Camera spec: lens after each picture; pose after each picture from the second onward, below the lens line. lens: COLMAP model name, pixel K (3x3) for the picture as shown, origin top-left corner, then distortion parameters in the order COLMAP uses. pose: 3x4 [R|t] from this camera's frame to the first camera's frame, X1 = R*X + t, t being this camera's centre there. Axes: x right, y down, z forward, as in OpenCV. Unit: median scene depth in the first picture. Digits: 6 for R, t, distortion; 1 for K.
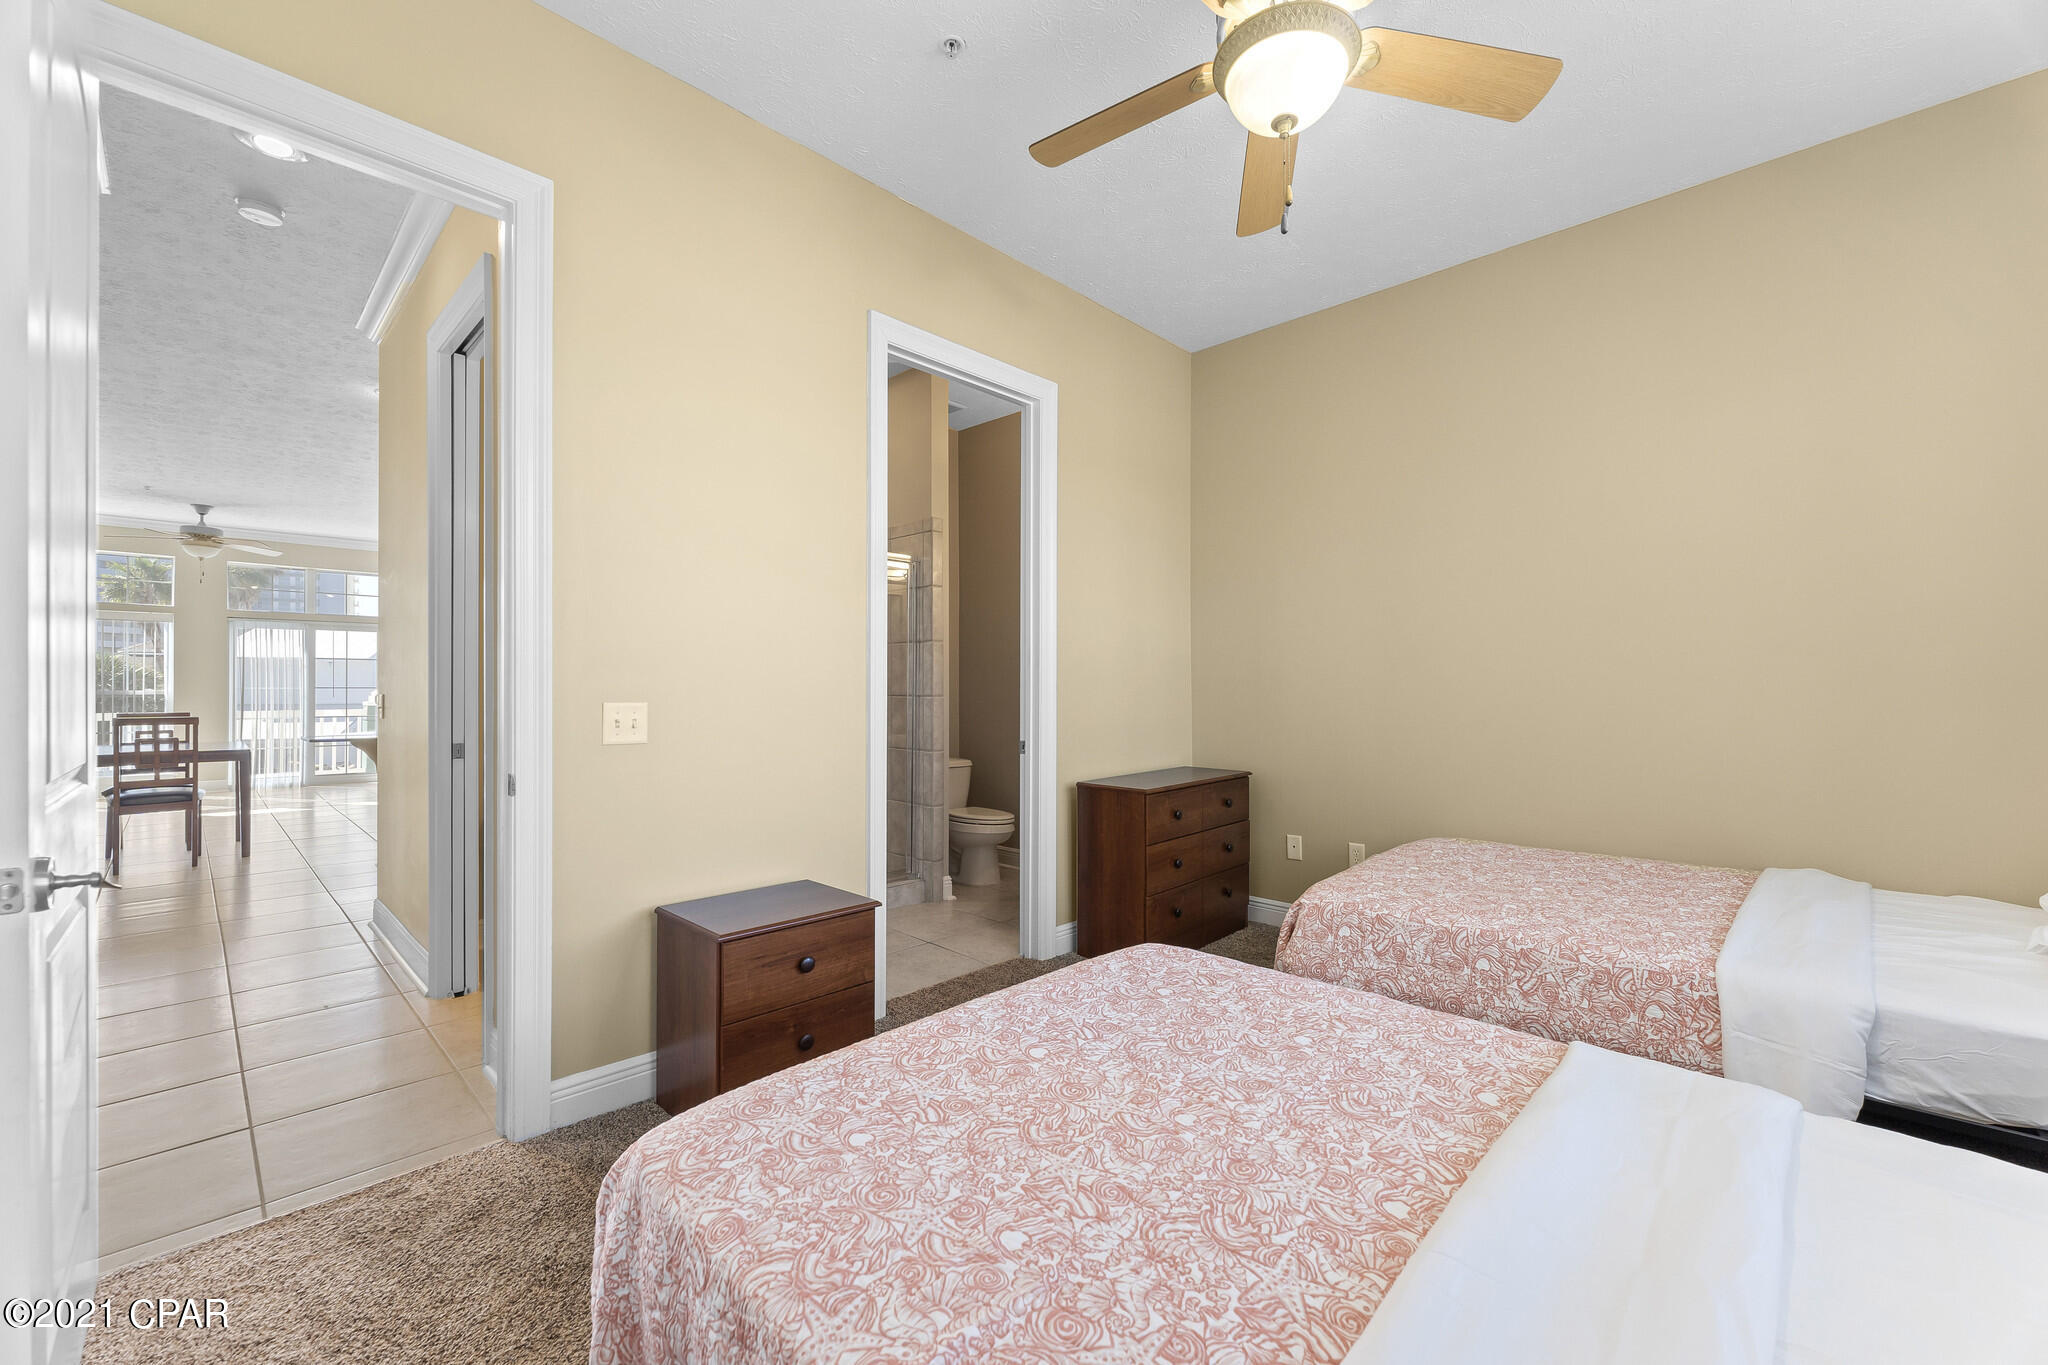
lens RADIAL K [[818.4, 0, 1024.0], [0, 818.4, 682.5], [0, 0, 1]] dist [0.003713, 0.000328]
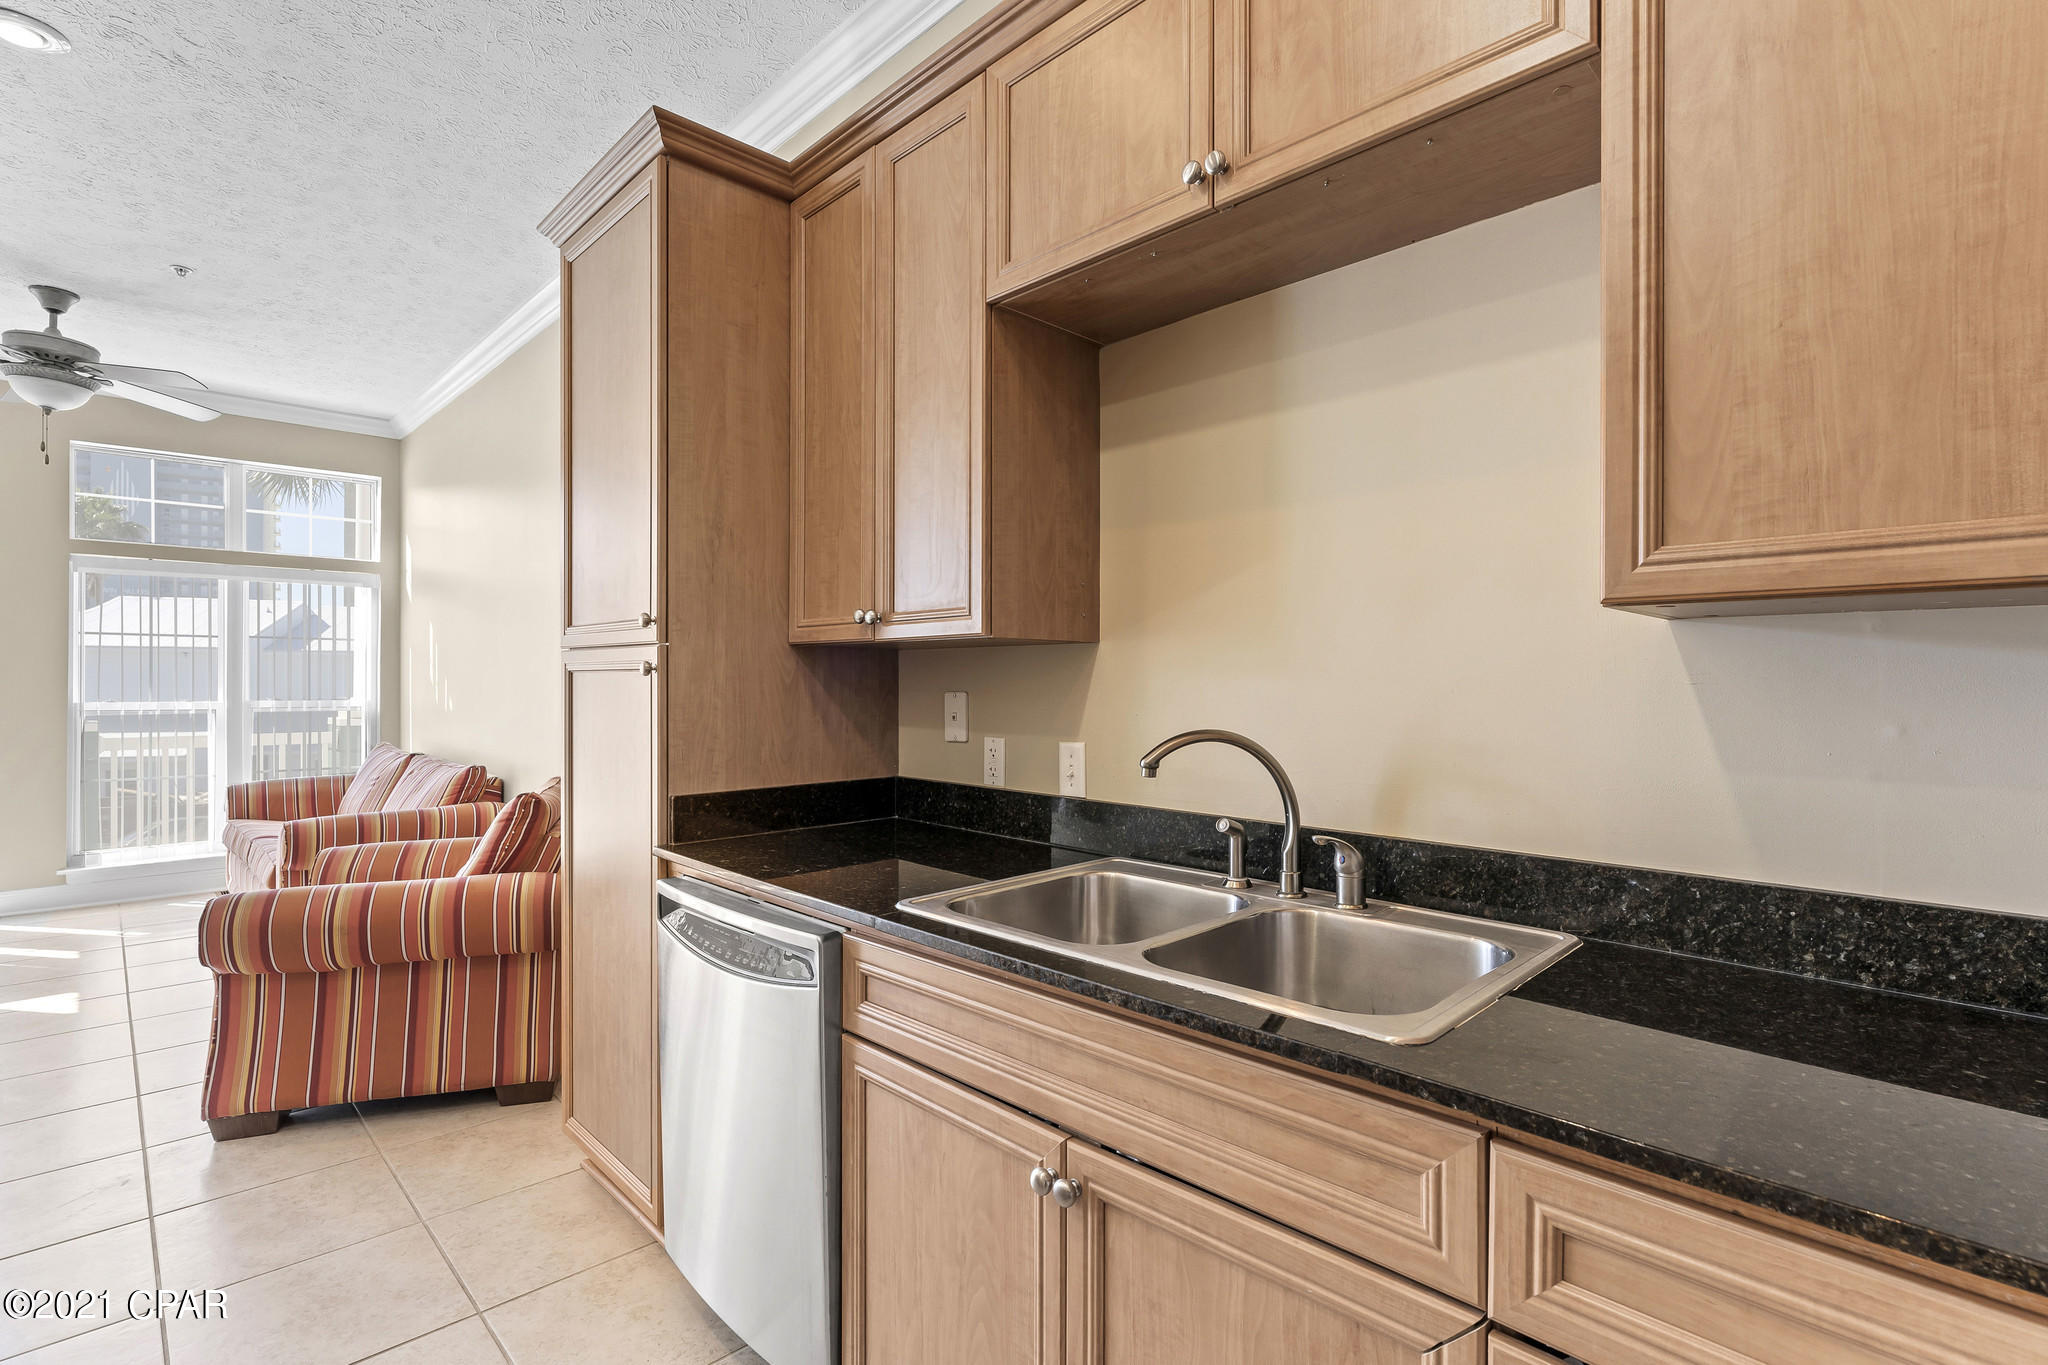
lens RADIAL K [[962.9, 0, 1024.0], [0, 962.9, 682.5], [0, 0, 1]] dist [-0.000982, -0.000128]
pose [[0.999098, 0.029667, -0.030369, -0.434292], [-0.029867, 0.999535, -0.006148, -0.009013], [0.030172, 0.007049, 0.999520, 0.478908]]
